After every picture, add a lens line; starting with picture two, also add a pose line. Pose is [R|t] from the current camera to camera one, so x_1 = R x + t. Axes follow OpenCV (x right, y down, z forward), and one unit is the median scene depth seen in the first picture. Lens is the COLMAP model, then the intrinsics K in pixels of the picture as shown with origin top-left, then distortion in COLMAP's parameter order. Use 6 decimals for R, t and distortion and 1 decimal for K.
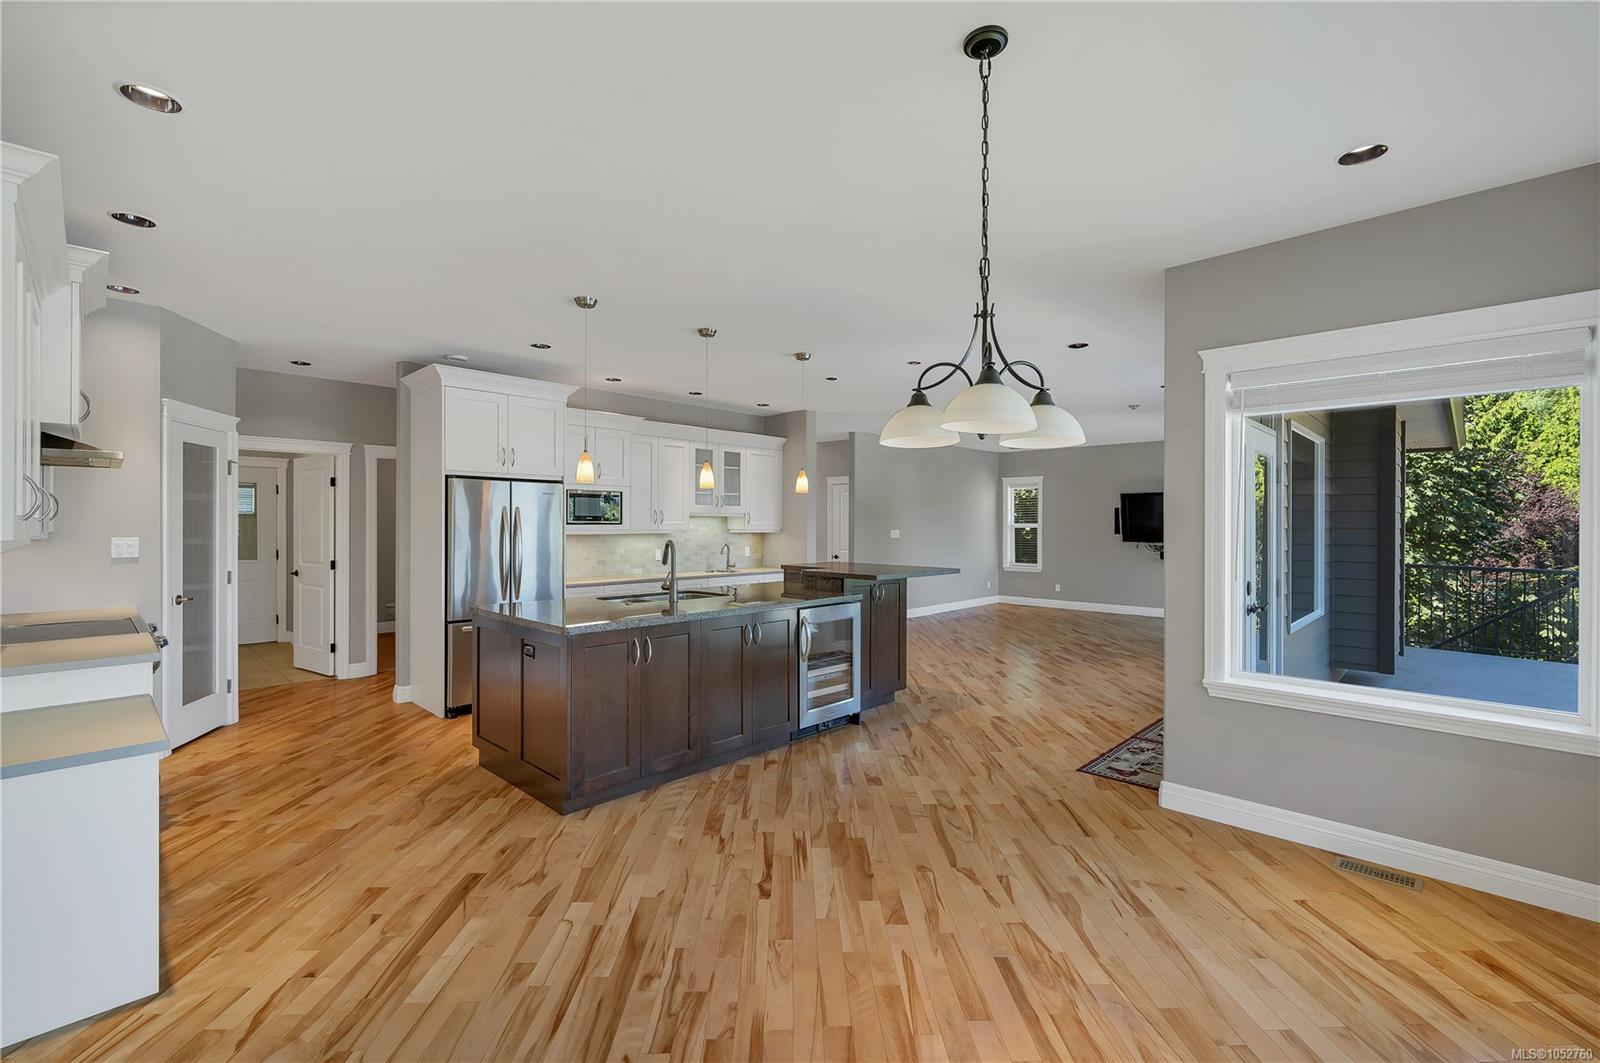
lens RADIAL K [[690.3, 0, 800.2], [0, 690.3, 525.7], [0, 0, 1]] dist [0.000139, -0.000197]
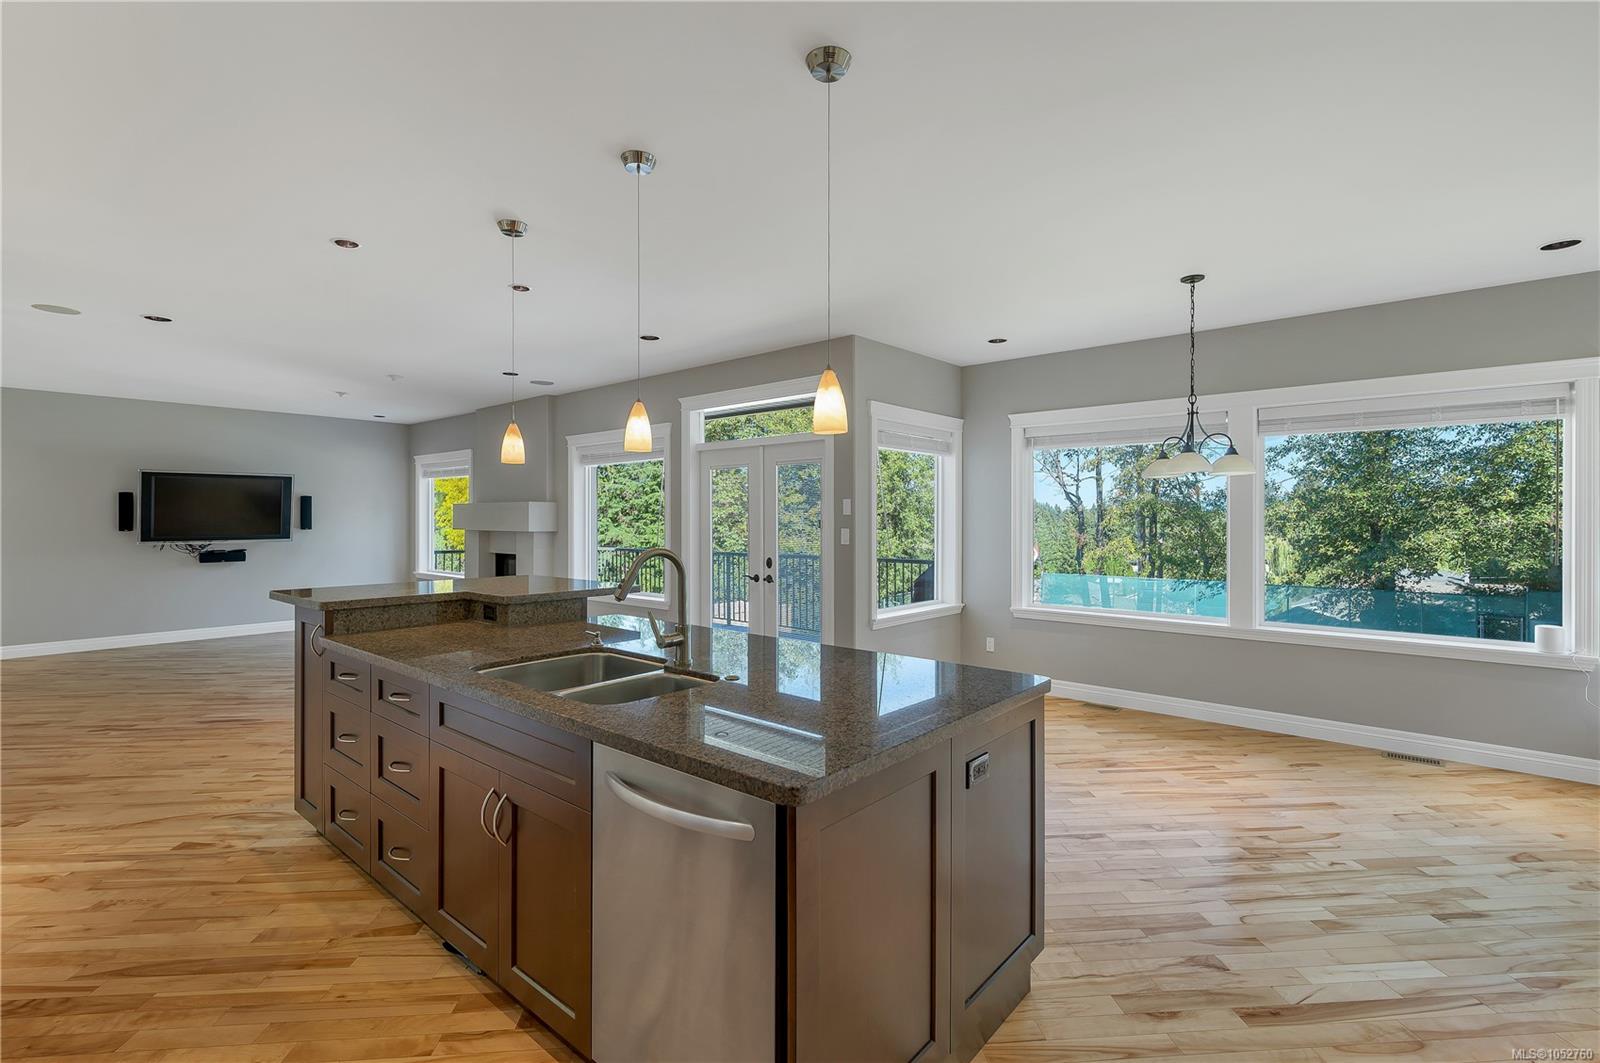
lens RADIAL K [[718.7, 0, 805.2], [0, 718.7, 522.3], [0, 0, 1]] dist [0.000197, -0.000310]
pose [[-0.058895, -0.008379, 0.998229, -0.704895], [0.001047, 0.999964, 0.008455, -0.003497], [-0.998264, 0.001543, -0.058885, 0.897532]]
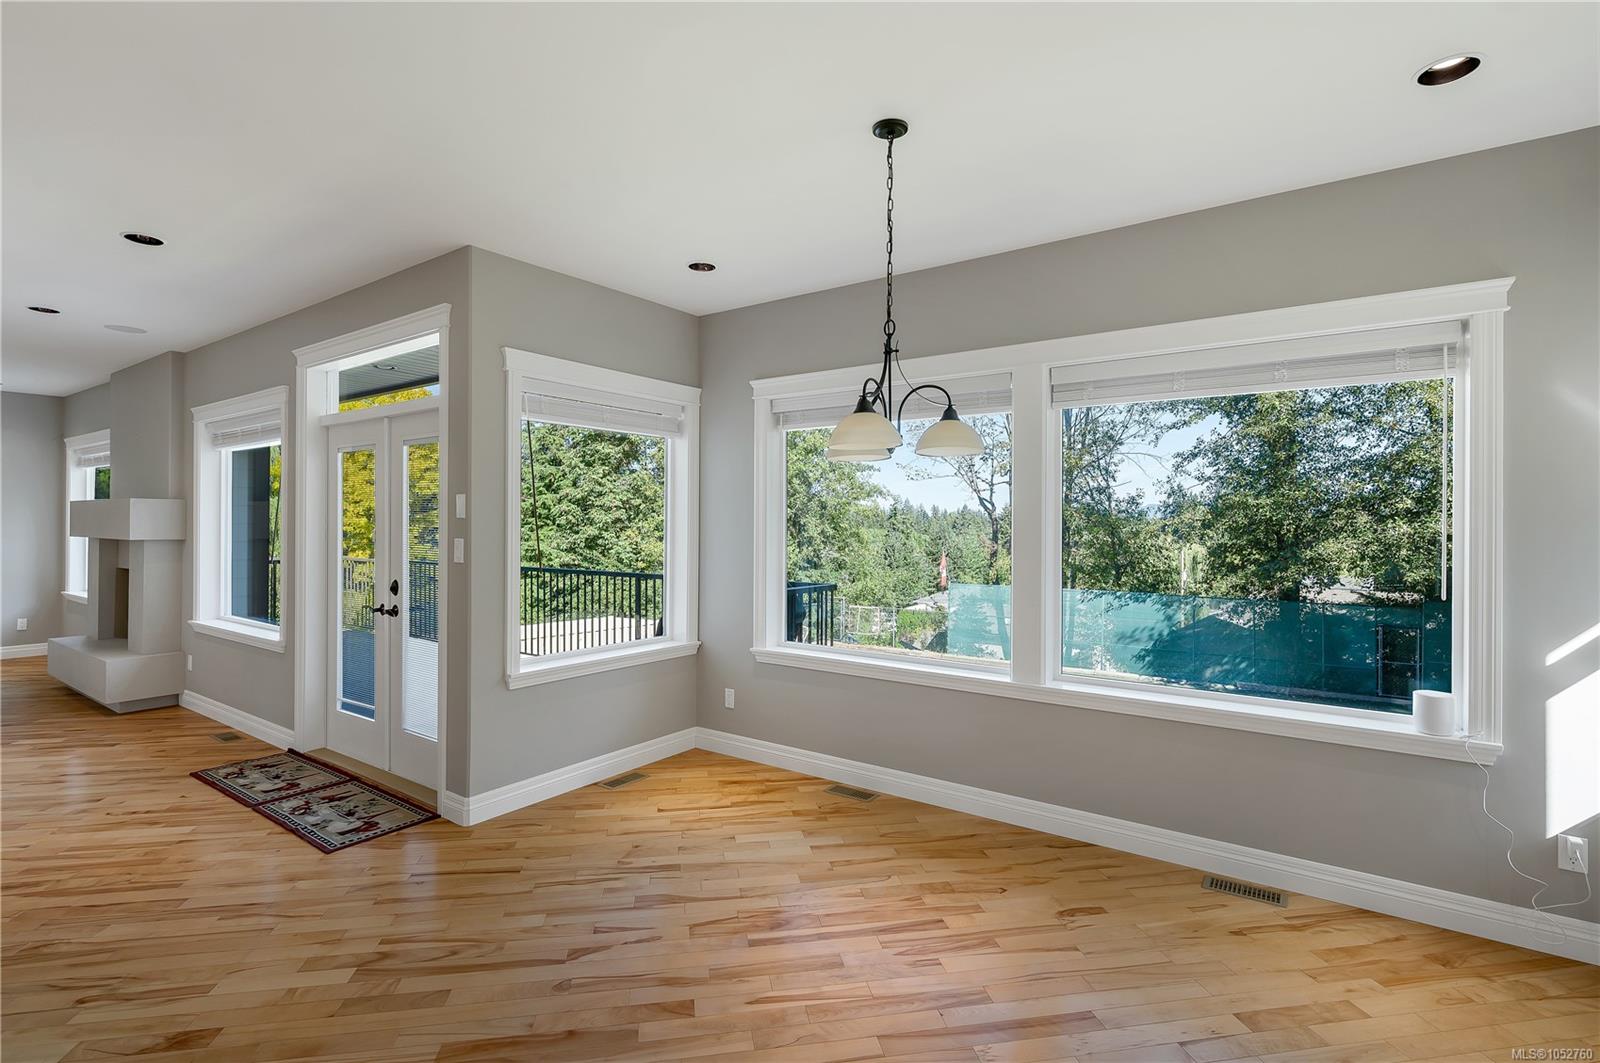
lens RADIAL K [[749.5, 0, 800.1], [0, 749.5, 526.2], [0, 0, 1]] dist [0.002568, 0.000040]
pose [[-0.151019, -0.006027, 0.988512, -0.405540], [-0.003741, 0.999978, 0.005525, -0.002505], [-0.988524, -0.002864, -0.151038, 0.537195]]
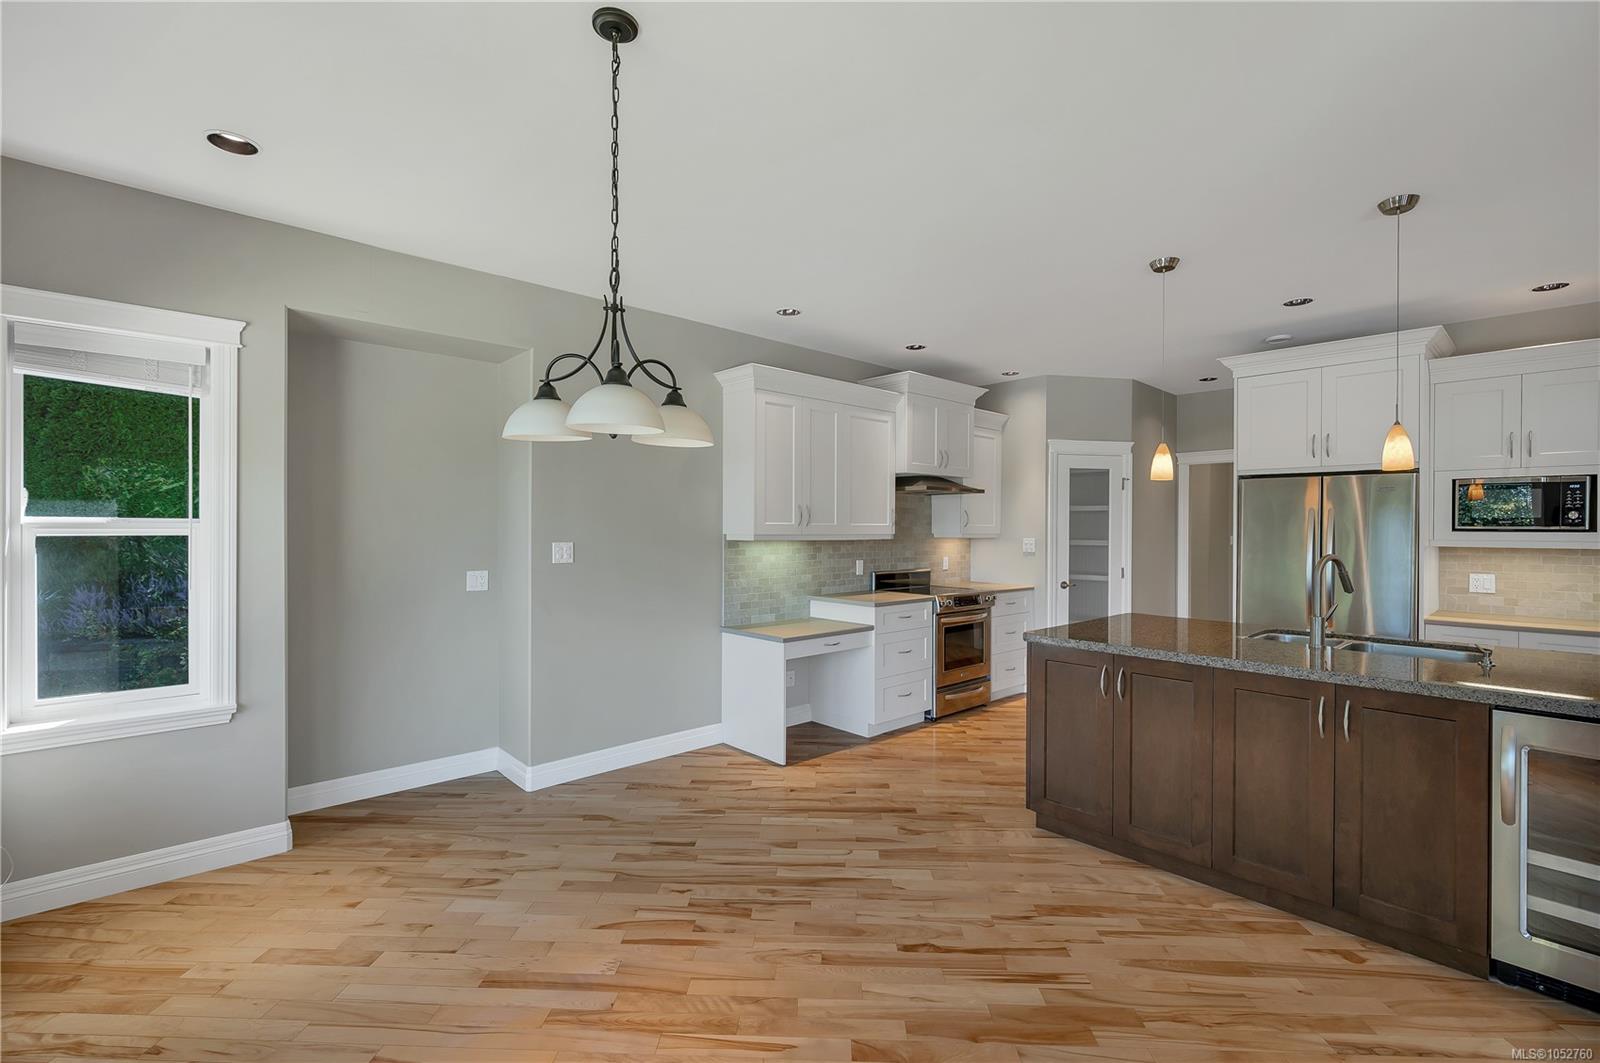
lens RADIAL K [[718.7, 0, 805.2], [0, 718.7, 522.3], [0, 0, 1]] dist [0.000197, -0.000310]
pose [[-0.052573, -0.007822, -0.998586, 0.503643], [-0.006432, 0.999951, -0.007494, -0.001745], [0.998596, 0.006029, -0.052620, 0.523764]]
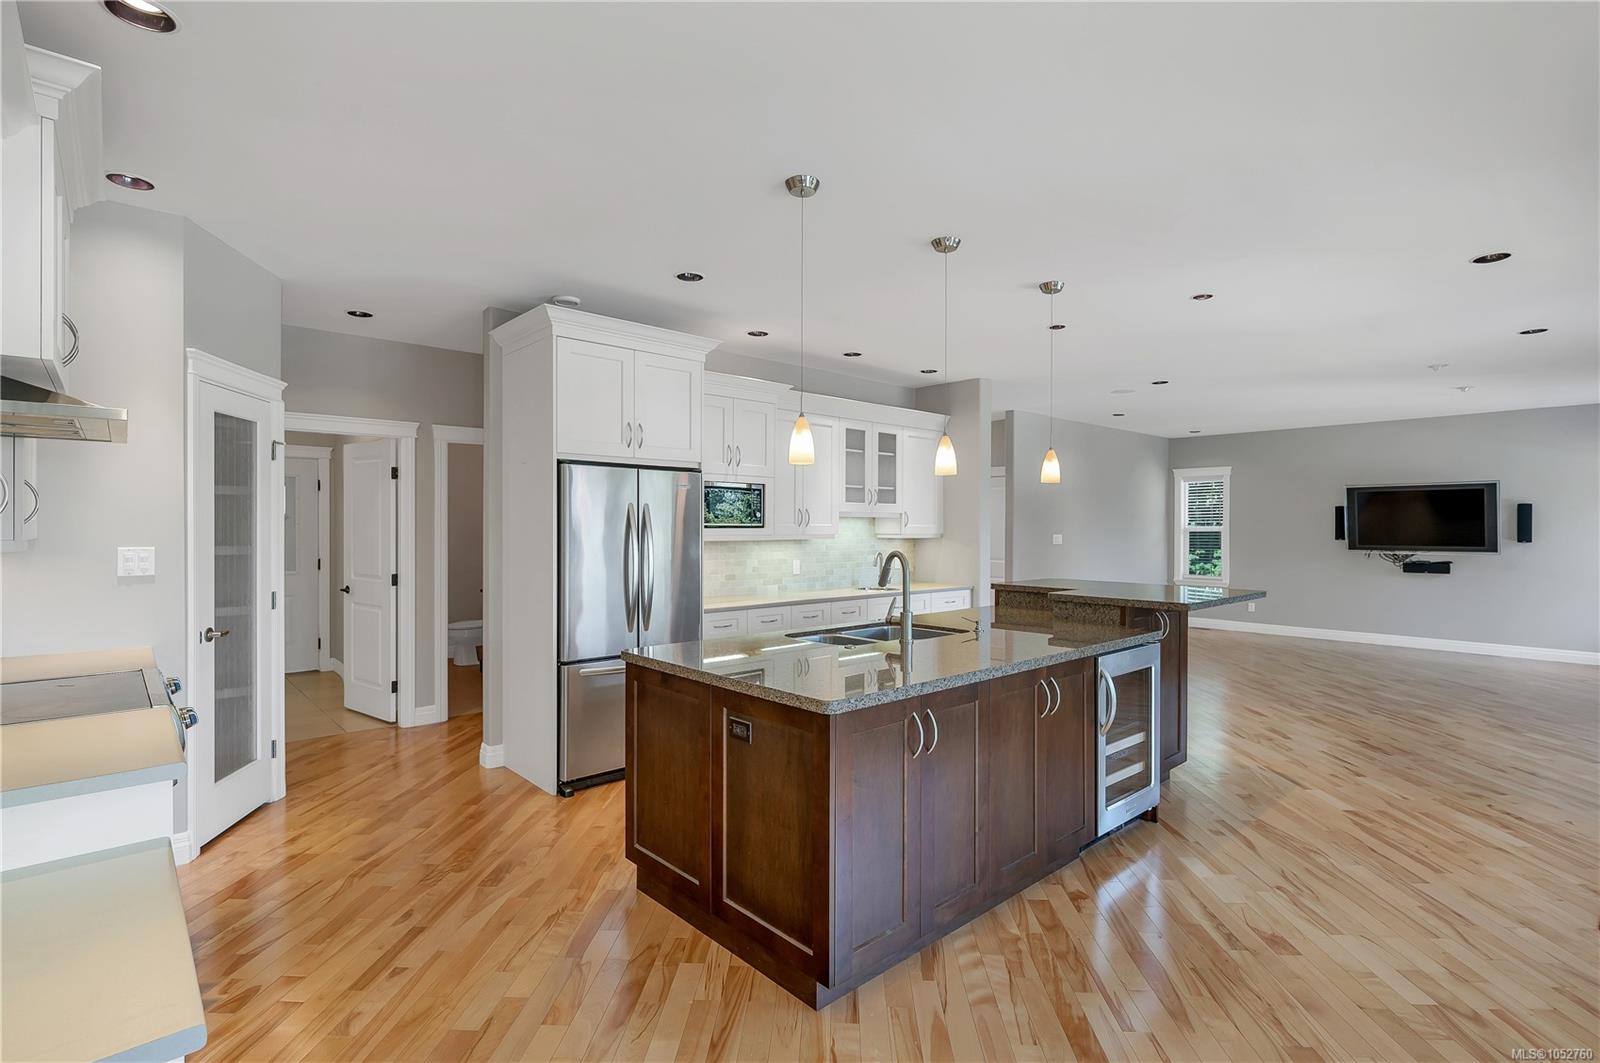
lens RADIAL K [[758.7, 0, 800.0], [0, 758.7, 531.5], [0, 0, 1]] dist [0.000392, -0.000260]
pose [[0.997826, 0.000144, -0.065904, -0.227546], [0.000103, 0.999993, 0.003745, -0.000959], [0.065904, -0.003743, 0.997819, 0.245342]]
